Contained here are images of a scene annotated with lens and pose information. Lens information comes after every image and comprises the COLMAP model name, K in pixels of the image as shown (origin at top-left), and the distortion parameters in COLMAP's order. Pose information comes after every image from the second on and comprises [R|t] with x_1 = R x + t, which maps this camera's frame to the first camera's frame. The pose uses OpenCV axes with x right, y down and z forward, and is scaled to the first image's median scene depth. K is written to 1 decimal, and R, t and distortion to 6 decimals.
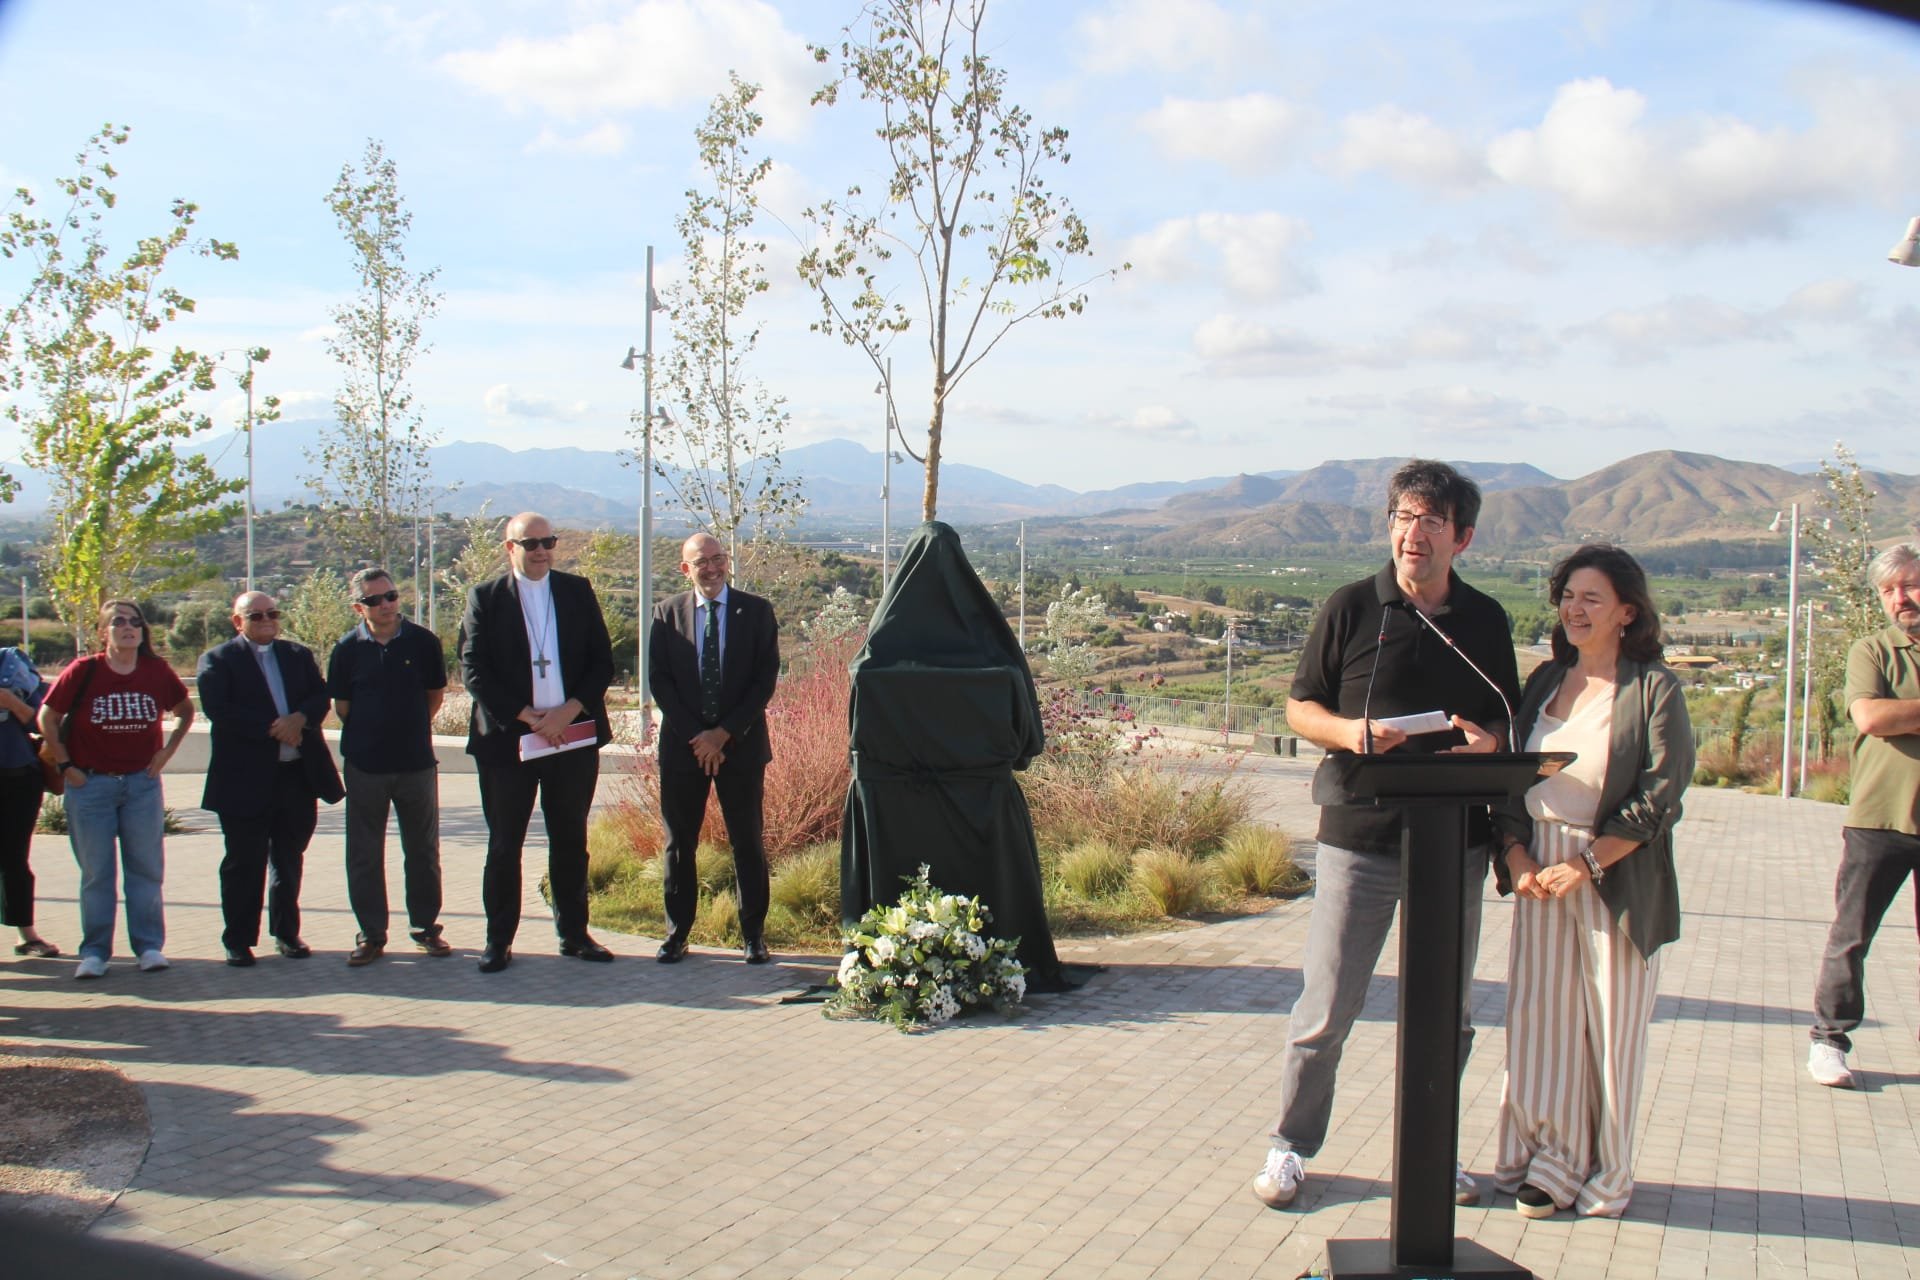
lens RADIAL K [[1837.6, 0, 972.5], [0, 1837.6, 628.7], [0, 0, 1]] dist [-0.143112, 0.000000]
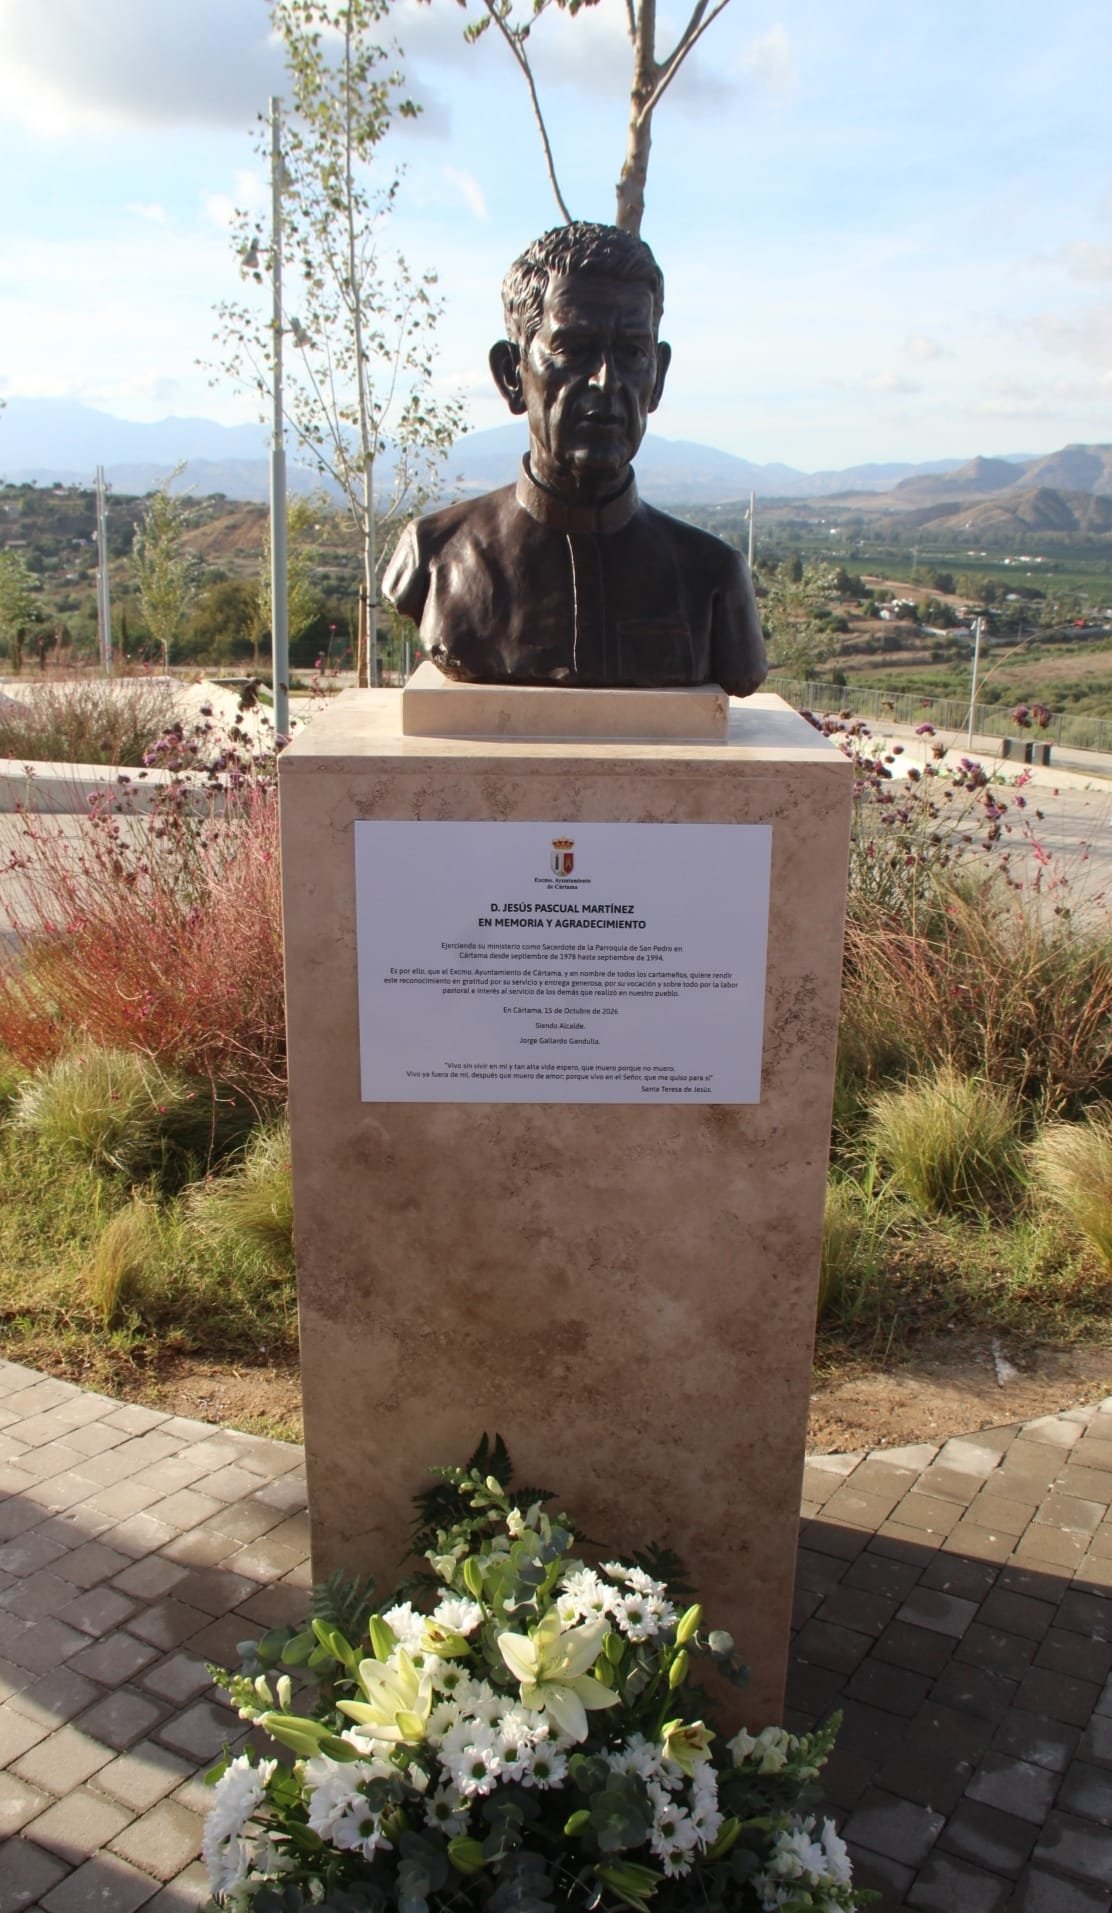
lens RADIAL K [[1834.3, 0, 508.9], [0, 1834.3, 1055.3], [0, 0, 1]] dist [-0.150105, 0.000000]
pose [[0.995145, 0.033692, -0.092468, -0.000940], [-0.010767, 0.971206, 0.238000, 0.001965], [0.097824, -0.235849, 0.966854, 0.449442]]
